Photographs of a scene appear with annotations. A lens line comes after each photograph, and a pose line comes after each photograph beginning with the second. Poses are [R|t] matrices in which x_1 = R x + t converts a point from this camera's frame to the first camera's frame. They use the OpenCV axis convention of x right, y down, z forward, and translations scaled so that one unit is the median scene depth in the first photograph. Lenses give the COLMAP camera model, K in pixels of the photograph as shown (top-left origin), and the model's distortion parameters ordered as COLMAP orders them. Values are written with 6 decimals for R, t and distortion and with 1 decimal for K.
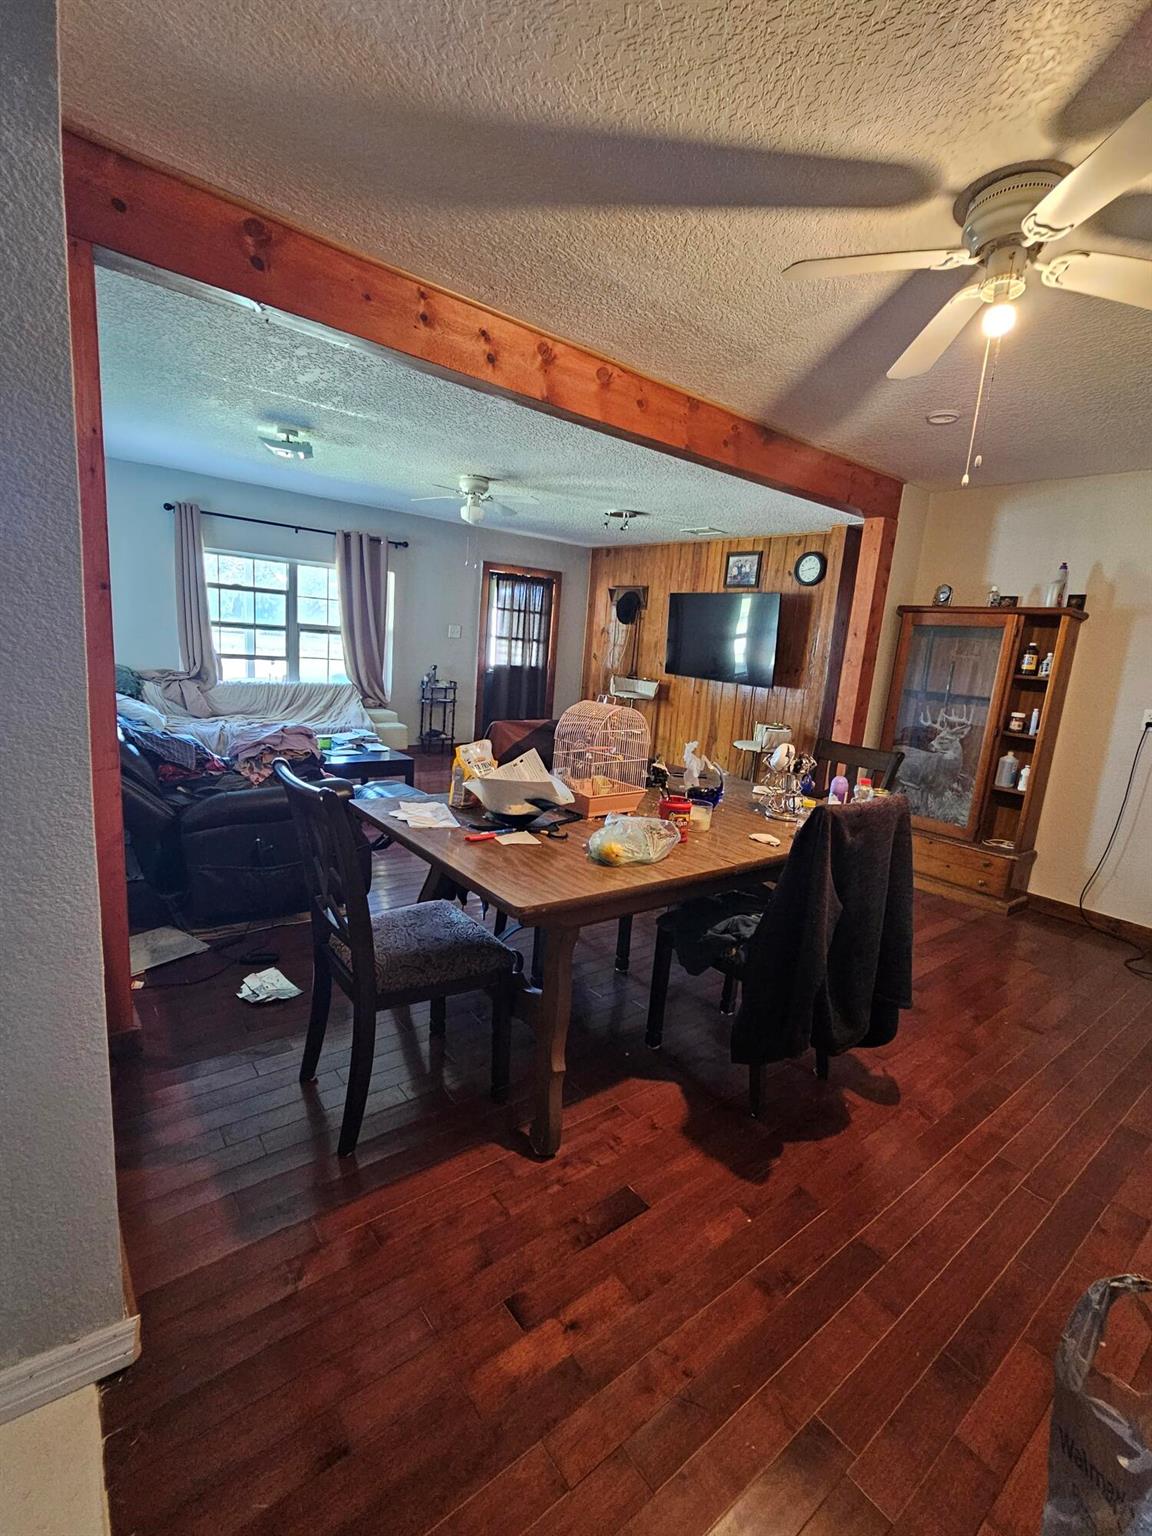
lens RADIAL K [[682.3, 0, 576.1], [0, 682.3, 771.2], [0, 0, 1]] dist [0.002684, -0.000129]
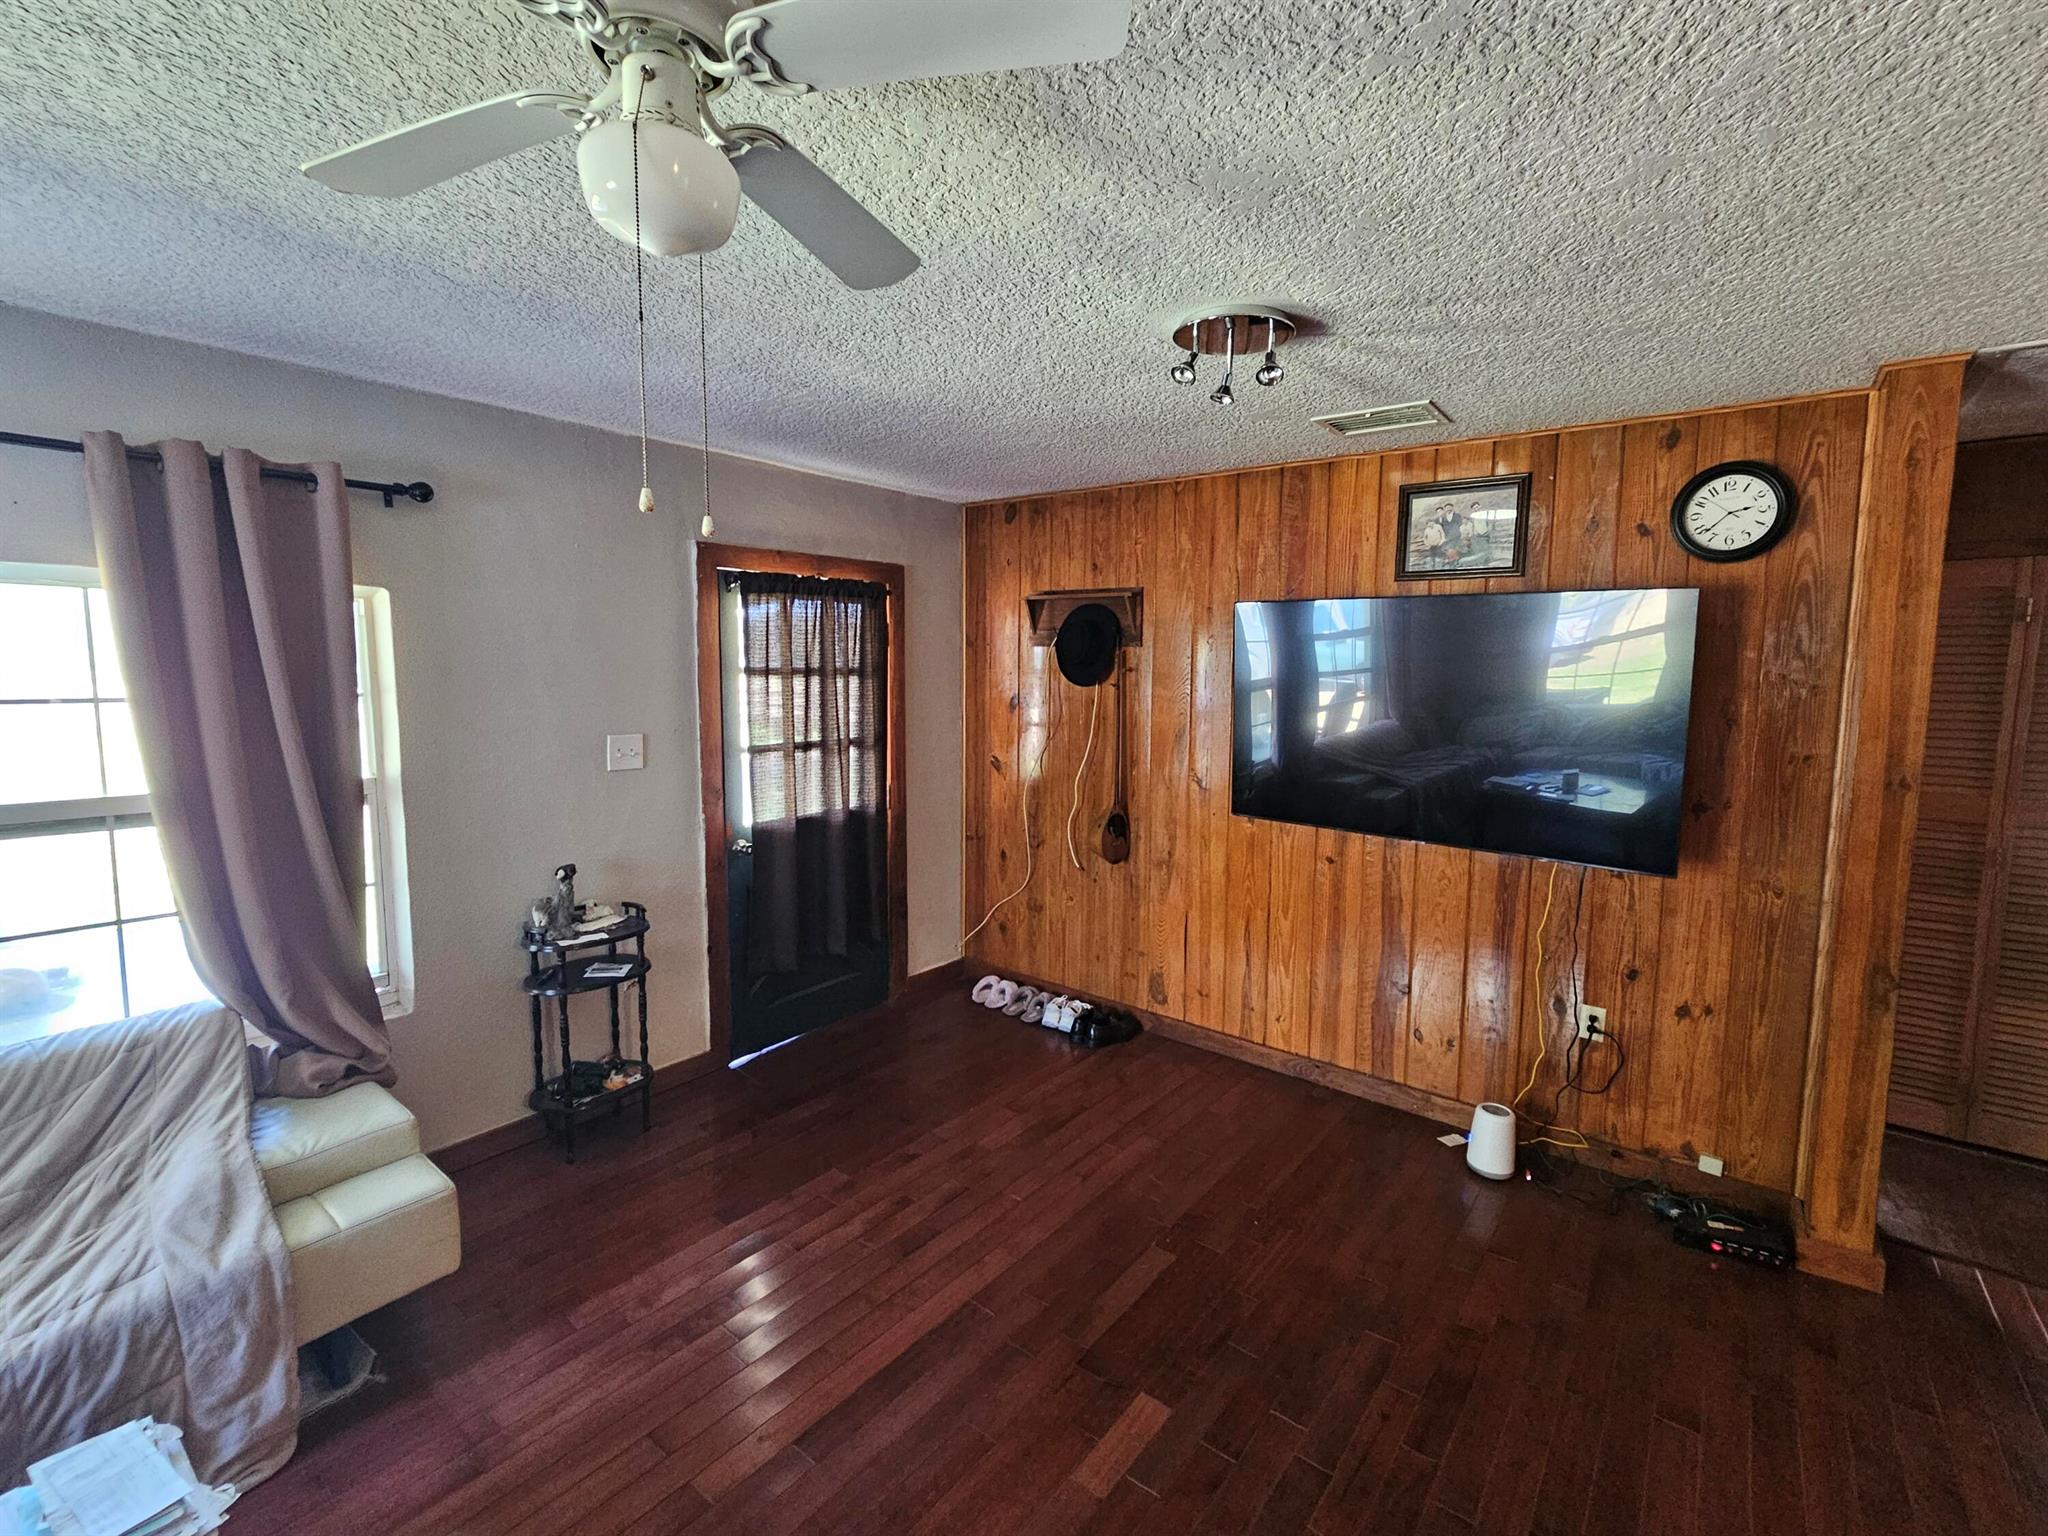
lens RADIAL K [[909.7, 0, 1023.9], [0, 909.7, 761.7], [0, 0, 1]] dist [0.002684, -0.000129]
pose [[0.972057, -0.093354, 0.215382, -0.080663], [0.109699, 0.991824, -0.065198, -0.141994], [-0.207535, 0.087004, 0.974351, 0.499437]]
